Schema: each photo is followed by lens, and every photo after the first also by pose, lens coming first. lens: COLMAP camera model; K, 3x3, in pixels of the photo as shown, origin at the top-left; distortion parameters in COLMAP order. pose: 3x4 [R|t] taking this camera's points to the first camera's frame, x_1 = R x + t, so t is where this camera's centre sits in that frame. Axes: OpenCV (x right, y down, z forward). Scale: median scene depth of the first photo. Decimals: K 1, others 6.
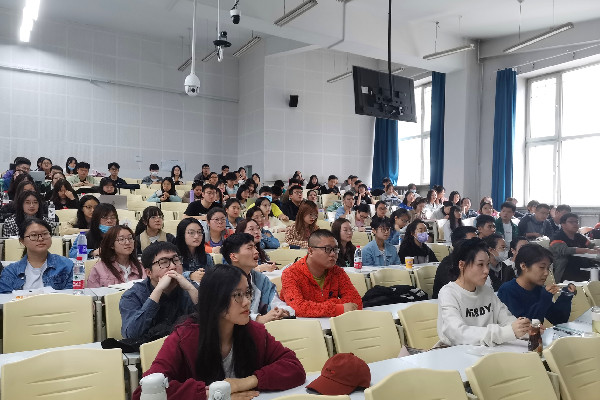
lens RADIAL K [[459.4, 0, 299.4], [0, 459.4, 225.8], [0, 0, 1]] dist [0.006091, 0.001984]
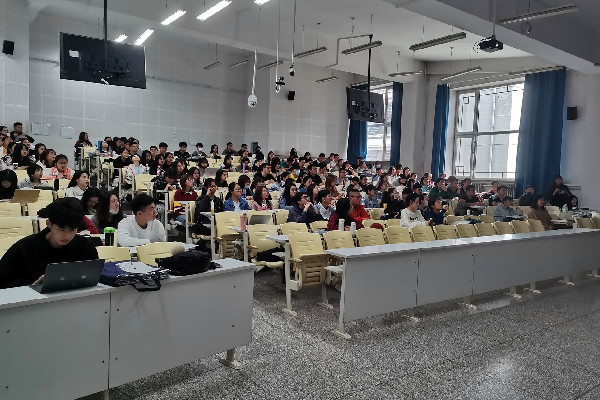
lens RADIAL K [[458.0, 0, 300.0], [0, 458.0, 200.0], [0, 0, 1]] dist [0.000411, -0.000030]
pose [[0.995070, 0.016957, 0.097713, -0.140817], [-0.018891, 0.999643, 0.018907, 0.007415], [-0.097358, -0.020660, 0.995035, -0.414489]]
